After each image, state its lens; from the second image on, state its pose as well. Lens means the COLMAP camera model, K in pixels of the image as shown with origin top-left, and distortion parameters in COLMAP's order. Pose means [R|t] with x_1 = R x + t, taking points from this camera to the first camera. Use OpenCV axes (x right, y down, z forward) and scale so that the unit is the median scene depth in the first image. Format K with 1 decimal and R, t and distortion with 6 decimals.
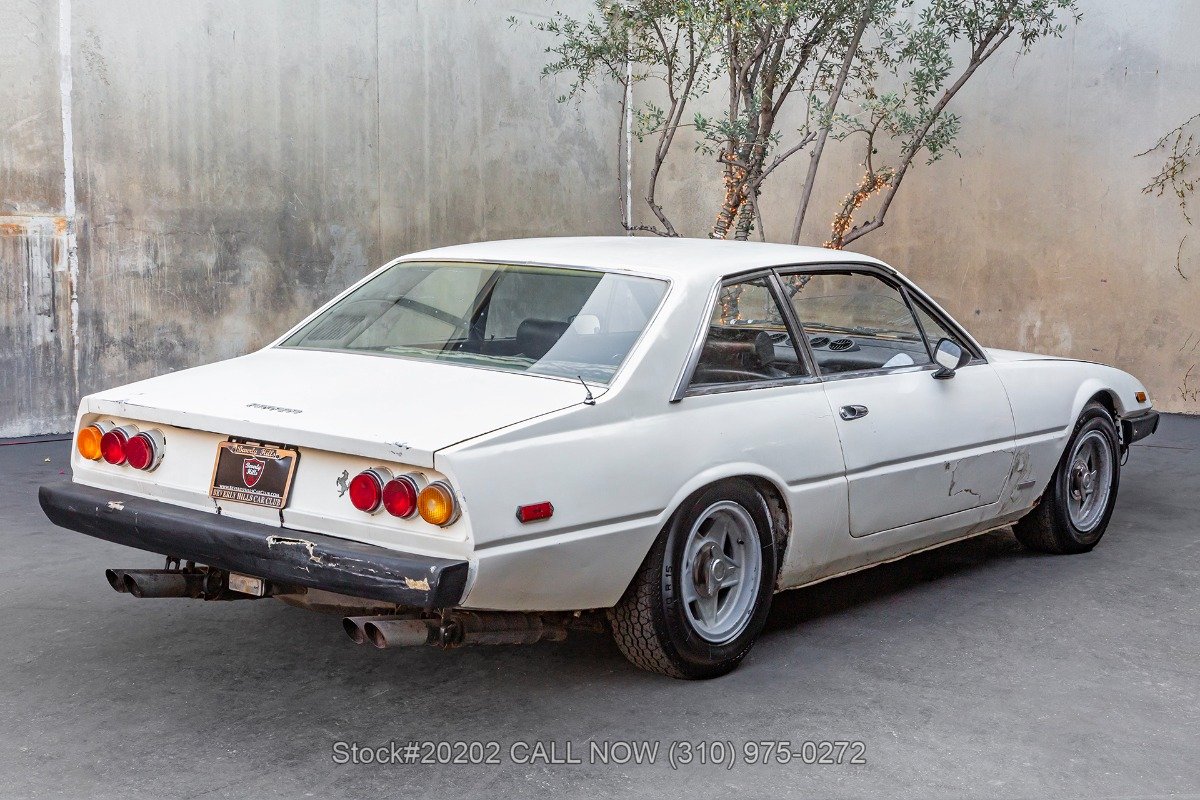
lens RADIAL K [[1774.0, 0, 597.1], [0, 1774.0, 417.8], [0, 0, 1]] dist [0.169724, 0.005528]
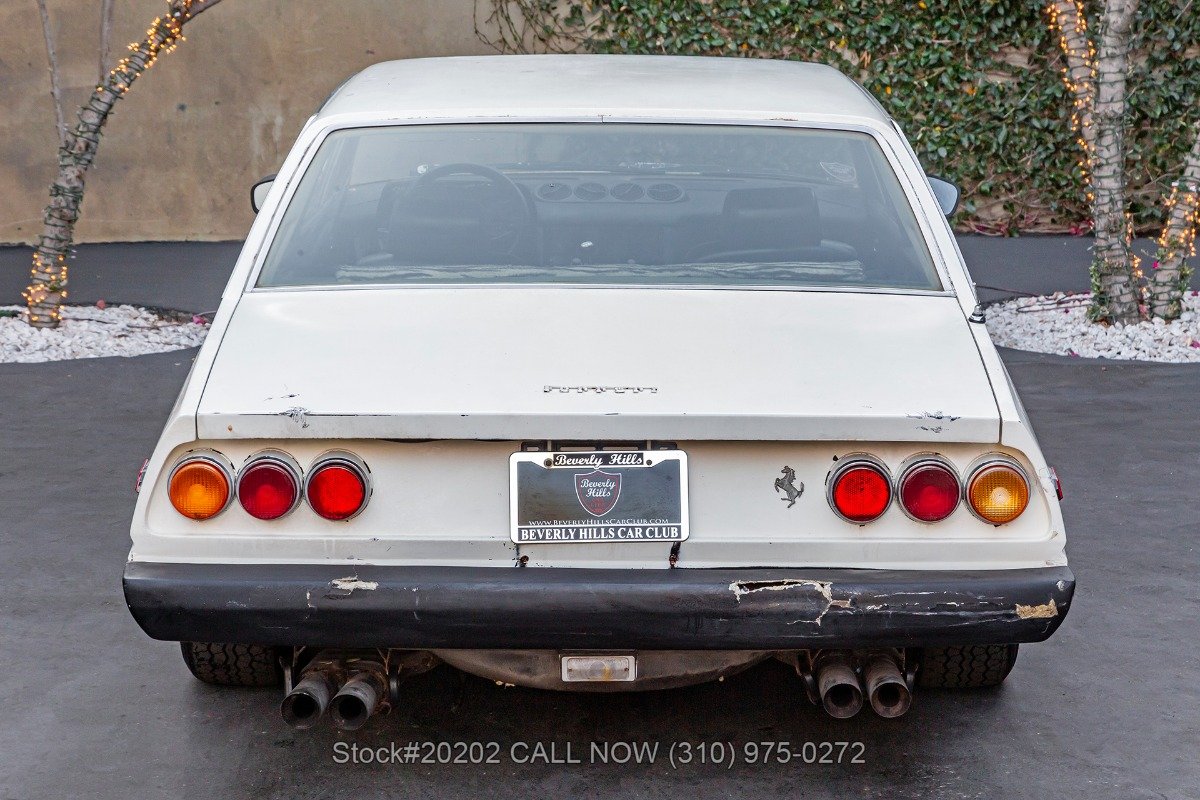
lens RADIAL K [[2806.7, 0, 604.6], [0, 2806.7, 402.4], [0, 0, 1]] dist [0.403535, -0.142974]
pose [[0.786680, -0.137553, 0.601841, -0.362432], [0.098521, 0.990341, 0.097567, -0.045505], [-0.609449, -0.017460, 0.792633, 0.092967]]
